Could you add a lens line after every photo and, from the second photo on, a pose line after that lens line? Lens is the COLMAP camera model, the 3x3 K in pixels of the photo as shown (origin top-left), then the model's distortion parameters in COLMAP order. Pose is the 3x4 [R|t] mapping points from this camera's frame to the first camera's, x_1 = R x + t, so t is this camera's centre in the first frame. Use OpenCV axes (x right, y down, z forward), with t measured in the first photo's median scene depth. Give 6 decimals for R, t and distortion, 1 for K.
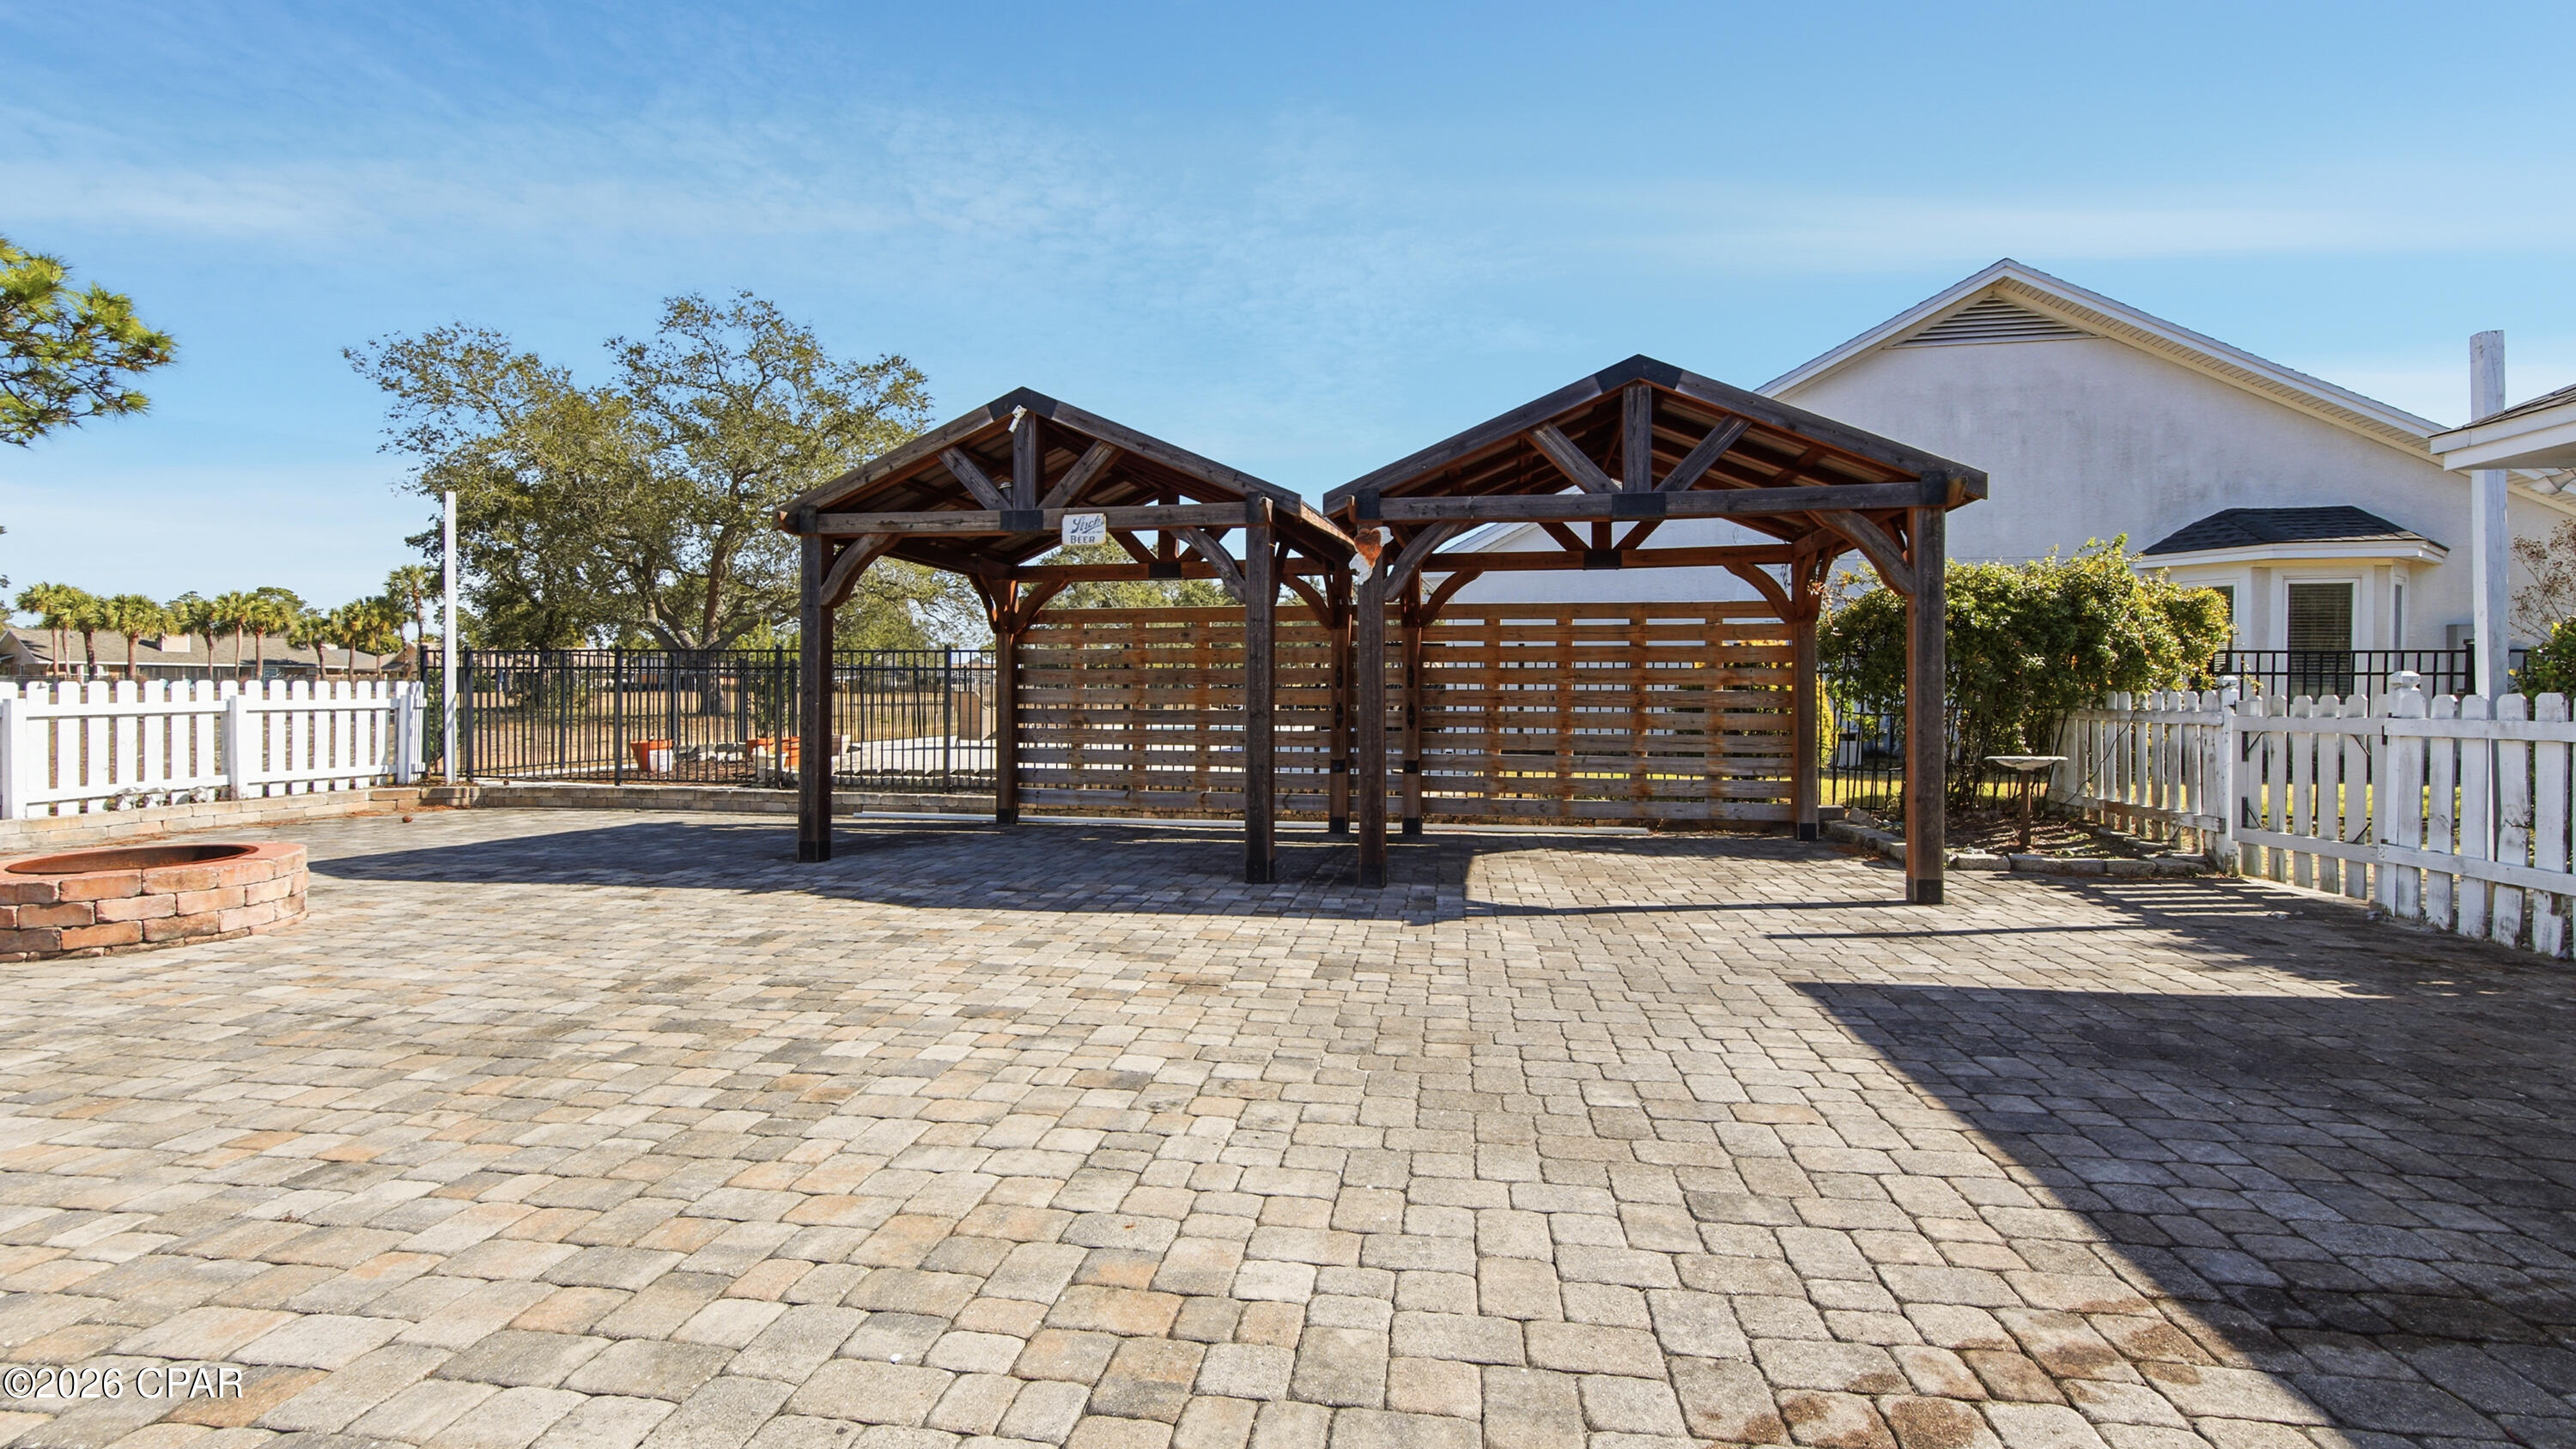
lens RADIAL K [[1175.1, 0, 1290.3], [0, 1175.1, 707.4], [0, 0, 1]] dist [-0.002098, 0.000448]
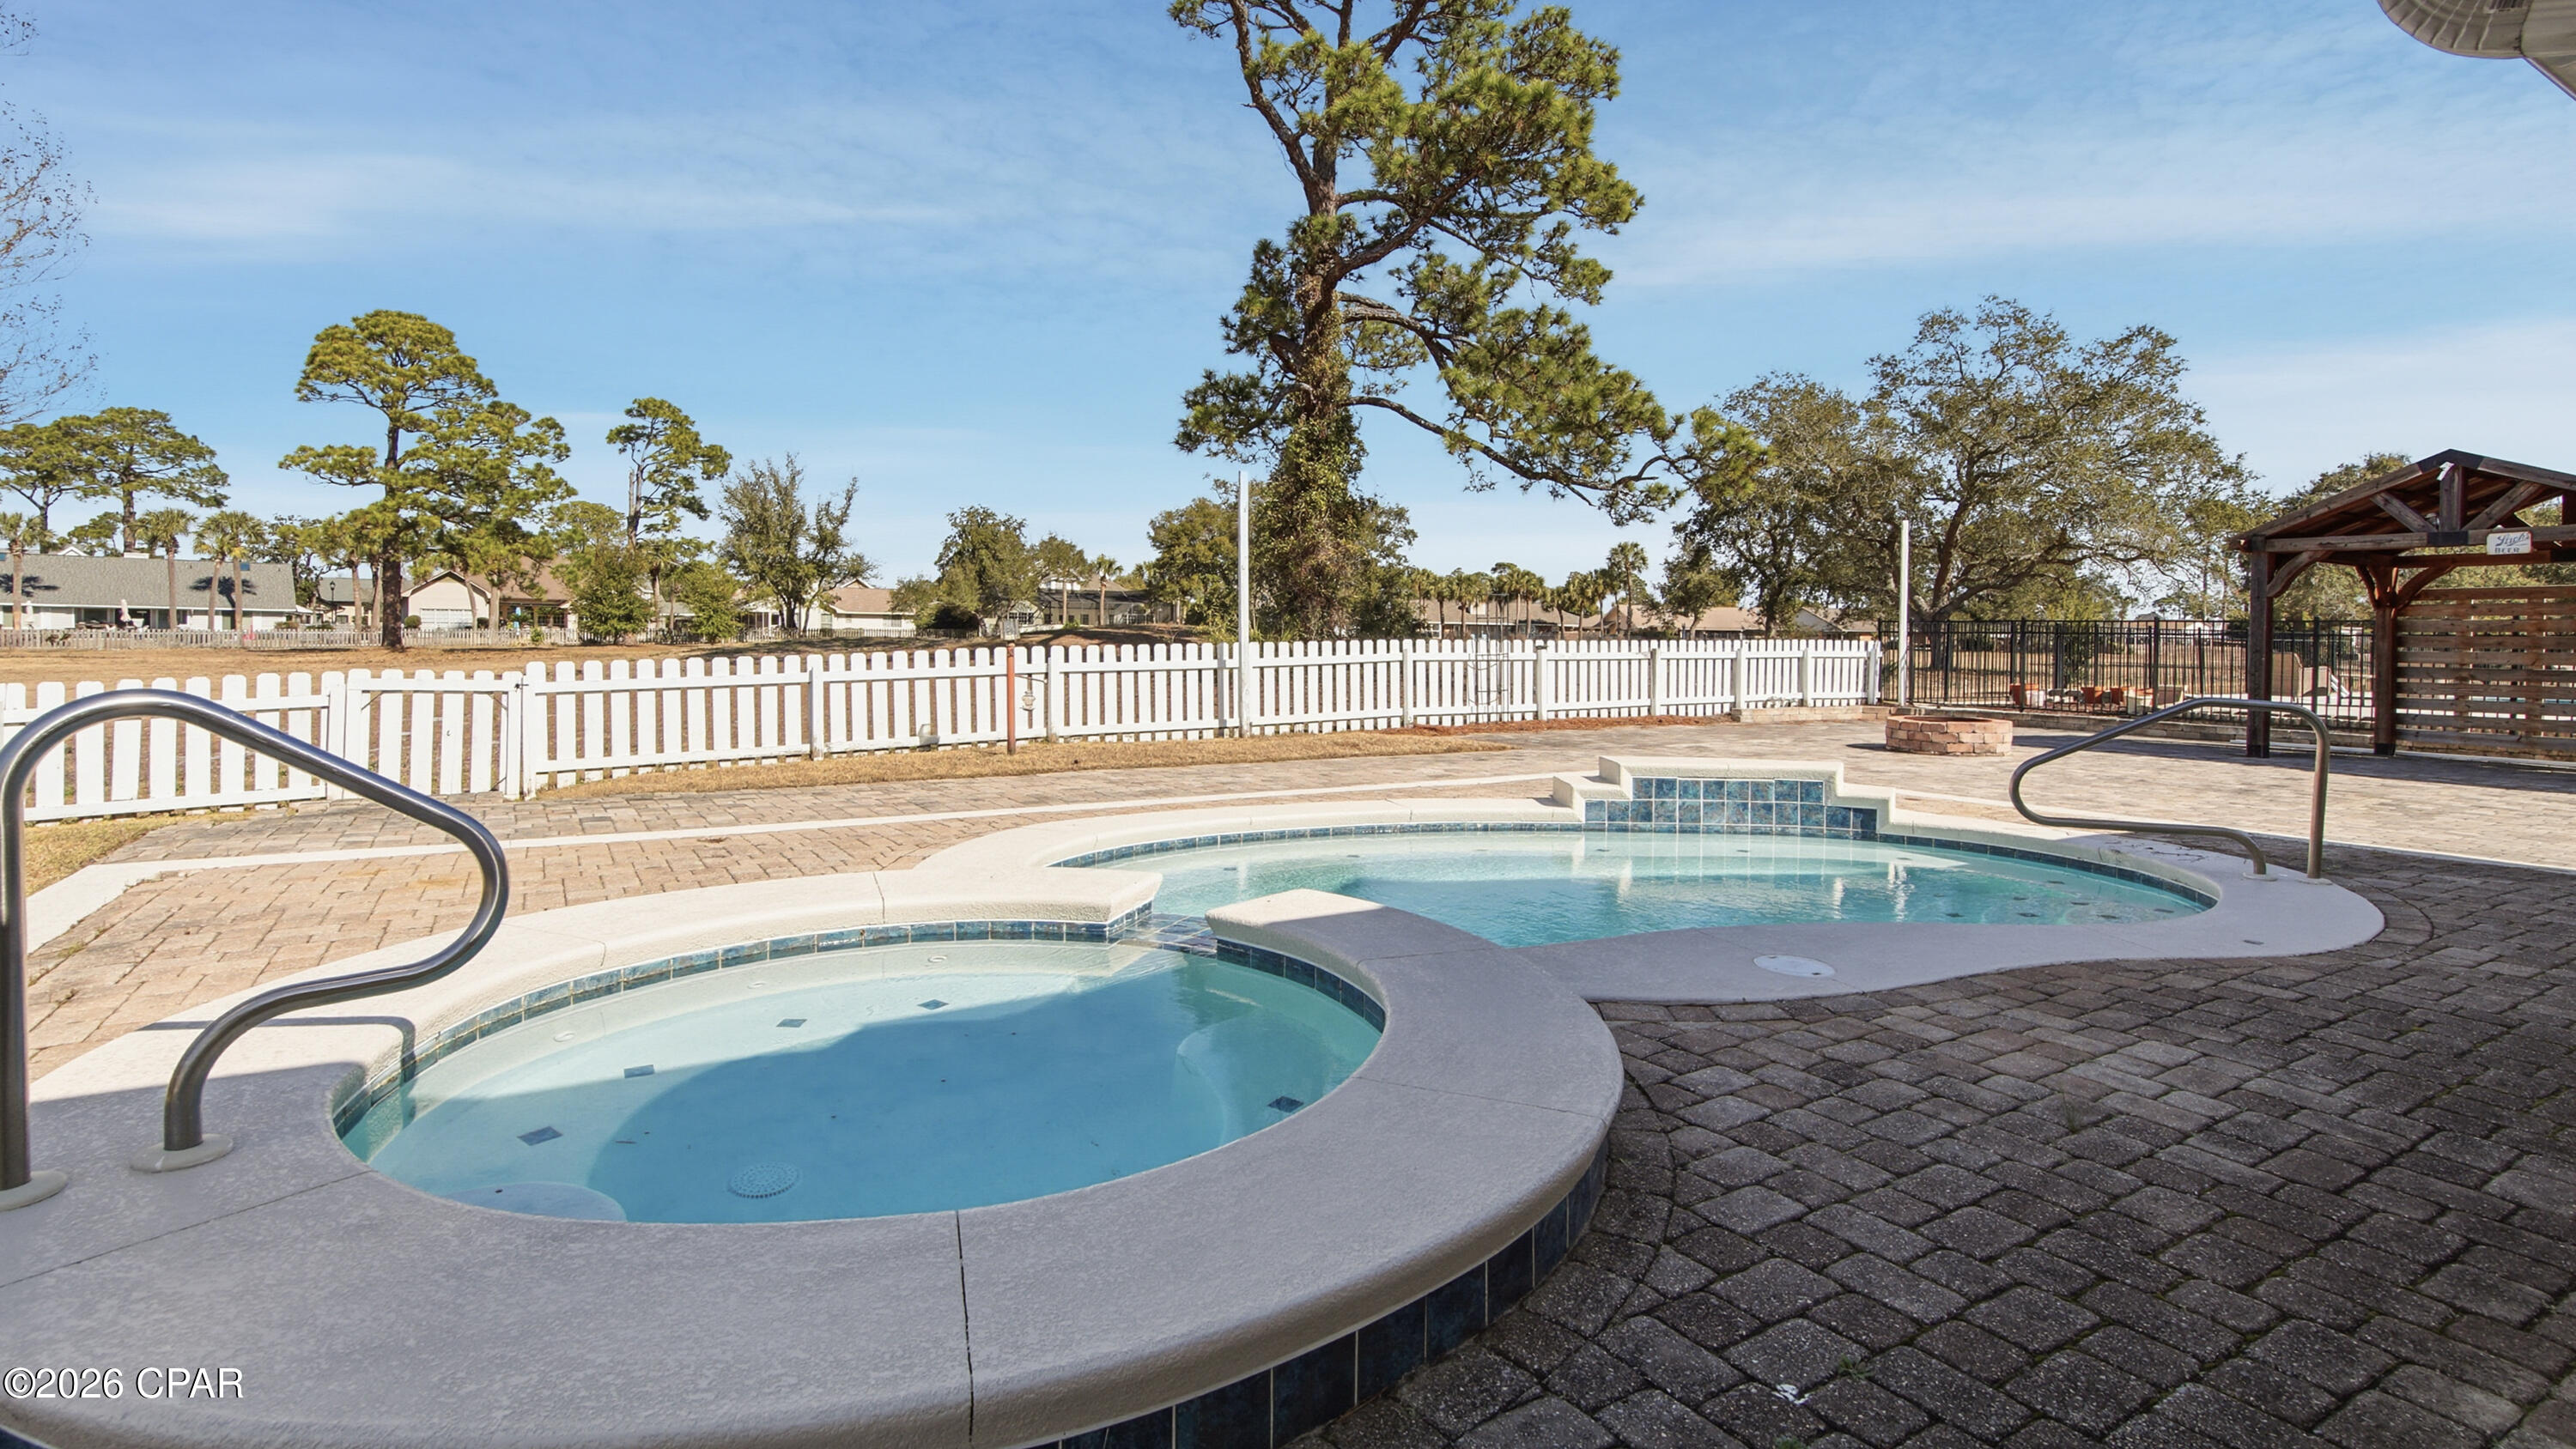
lens RADIAL K [[1175.1, 0, 1337.4], [0, 1175.1, 647.9], [0, 0, 1]] dist [-0.002098, 0.000448]
pose [[0.643120, 0.013134, -0.765652, 0.005089], [-0.024098, 0.999705, -0.003093, 0.012094], [0.765386, 0.020440, 0.643247, -0.683833]]
